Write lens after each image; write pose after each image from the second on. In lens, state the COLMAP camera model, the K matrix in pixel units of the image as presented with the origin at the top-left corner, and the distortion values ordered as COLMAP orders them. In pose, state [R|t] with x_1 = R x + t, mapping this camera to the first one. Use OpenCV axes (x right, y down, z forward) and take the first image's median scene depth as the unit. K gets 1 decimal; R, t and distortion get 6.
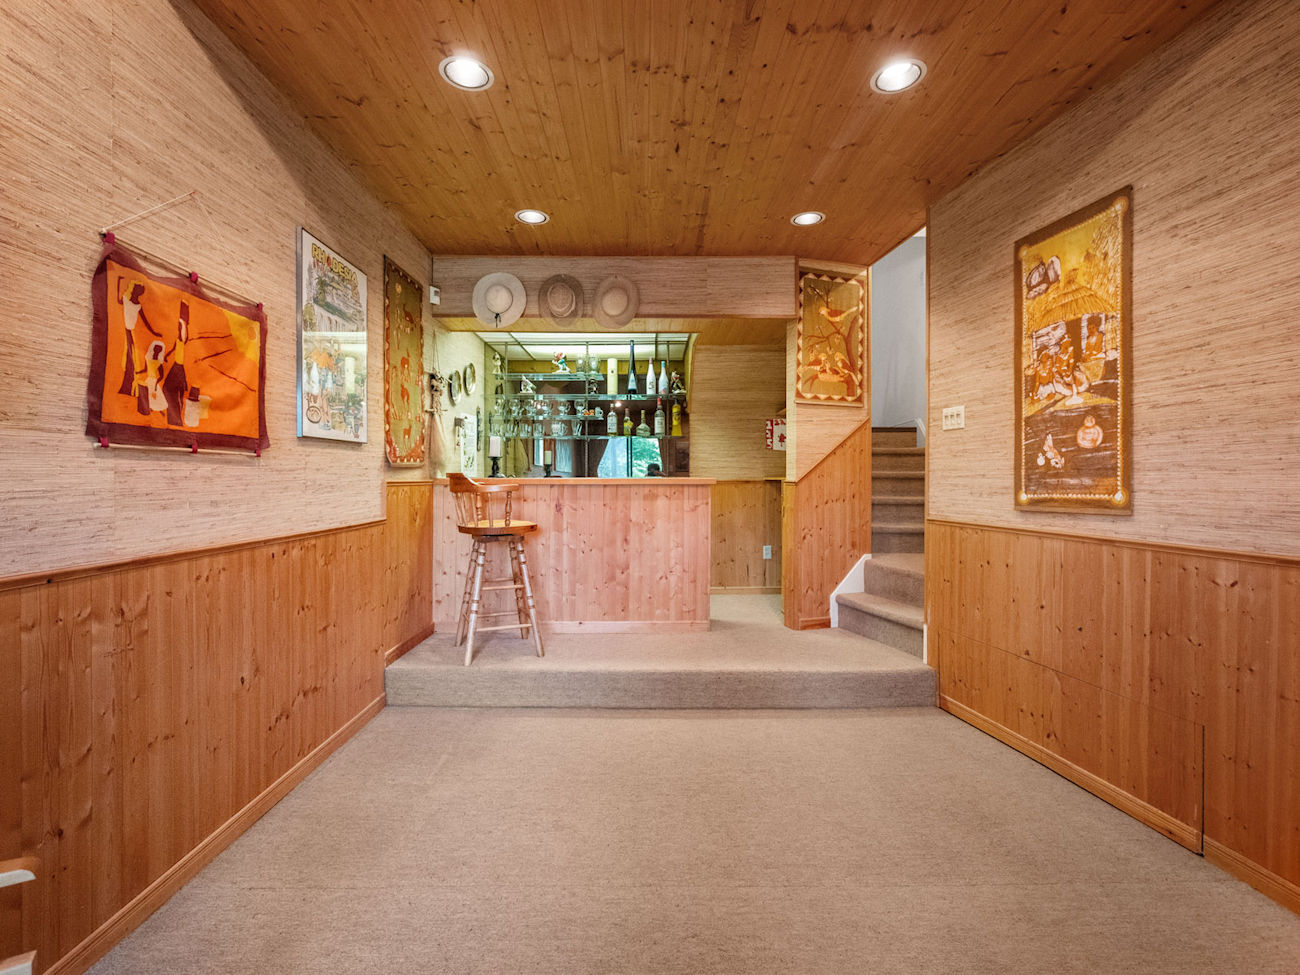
lens RADIAL K [[576.1, 0, 671.5], [0, 576.1, 477.6], [0, 0, 1]] dist [-0.001788, 0.000357]
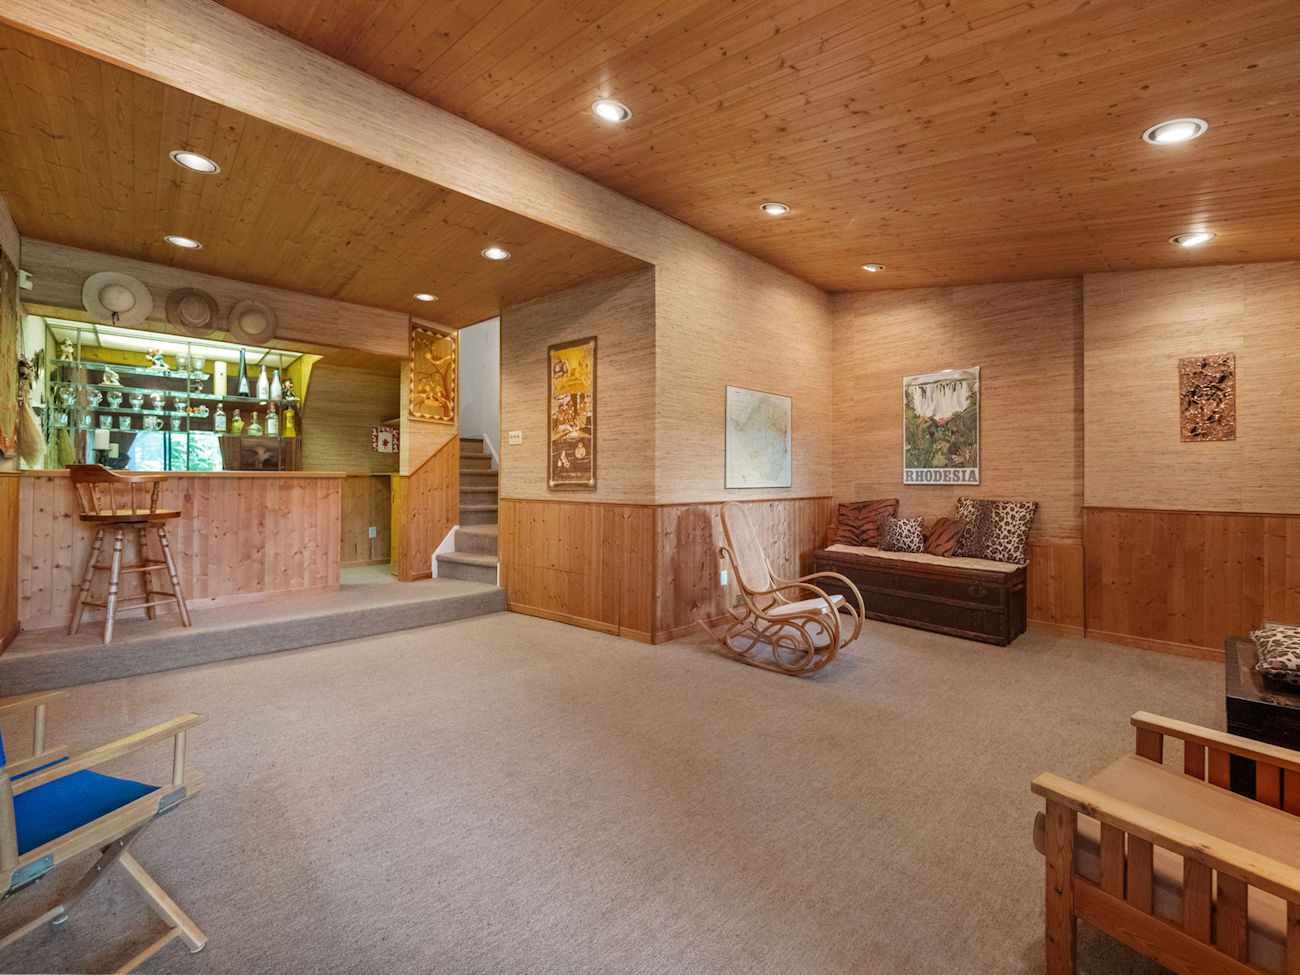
lens RADIAL K [[540.1, 0, 645.6], [0, 540.1, 477.1], [0, 0, 1]] dist [-0.001890, 0.000591]
pose [[0.736526, 0.004408, 0.676395, -0.292473], [-0.002802, 0.999990, -0.003466, 0.015863], [-0.676404, 0.000657, 0.736531, -0.416761]]
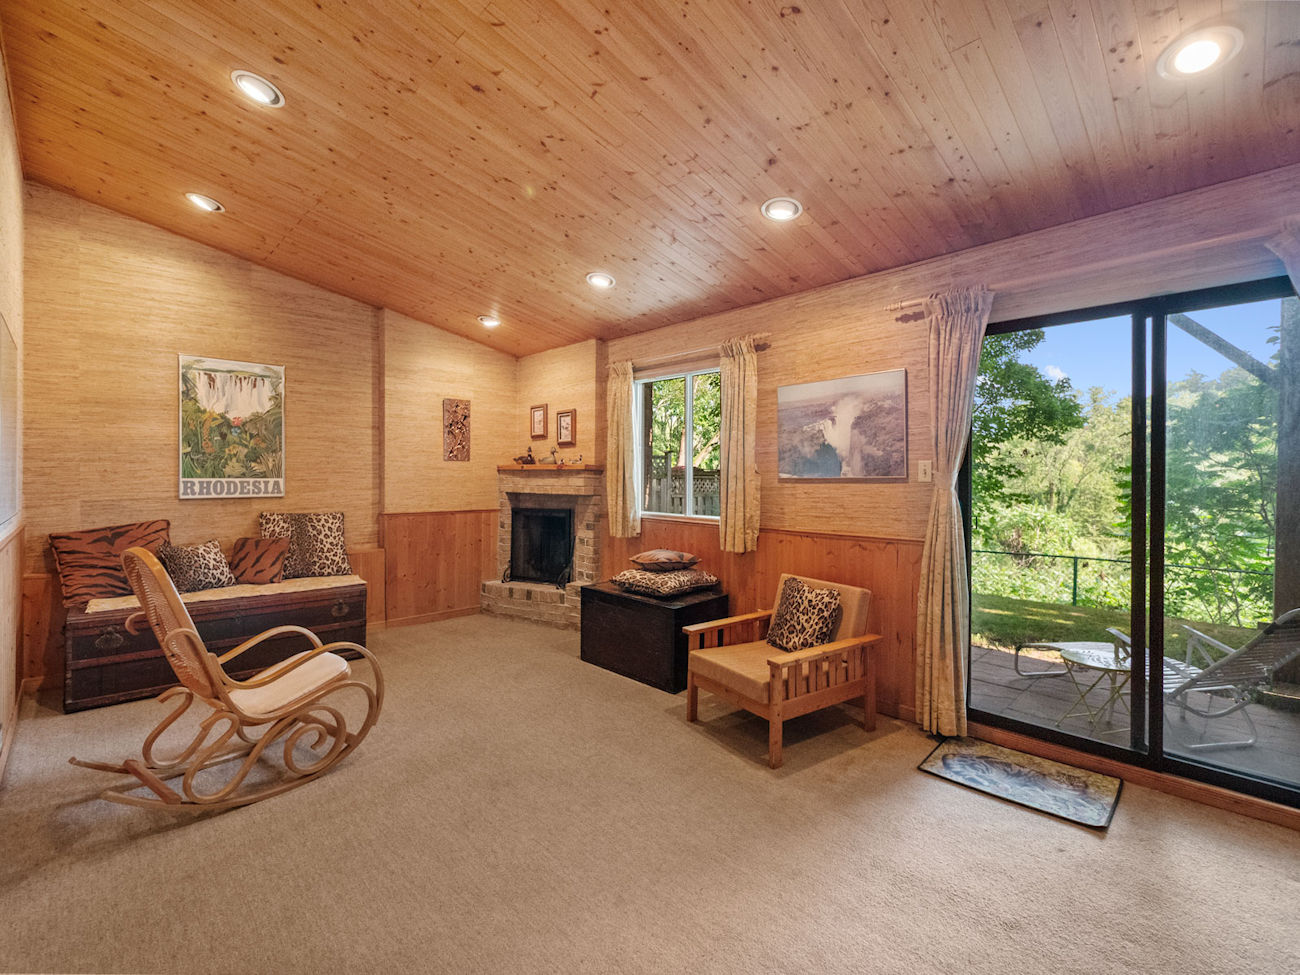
lens RADIAL K [[576.1, 0, 649.9], [0, 576.1, 474.4], [0, 0, 1]] dist [-0.001788, 0.000357]
pose [[-0.686287, 0.000765, 0.727330, -0.271806], [-0.001446, 0.999996, -0.002416, -0.027840], [-0.727329, -0.002709, -0.686284, 0.444122]]
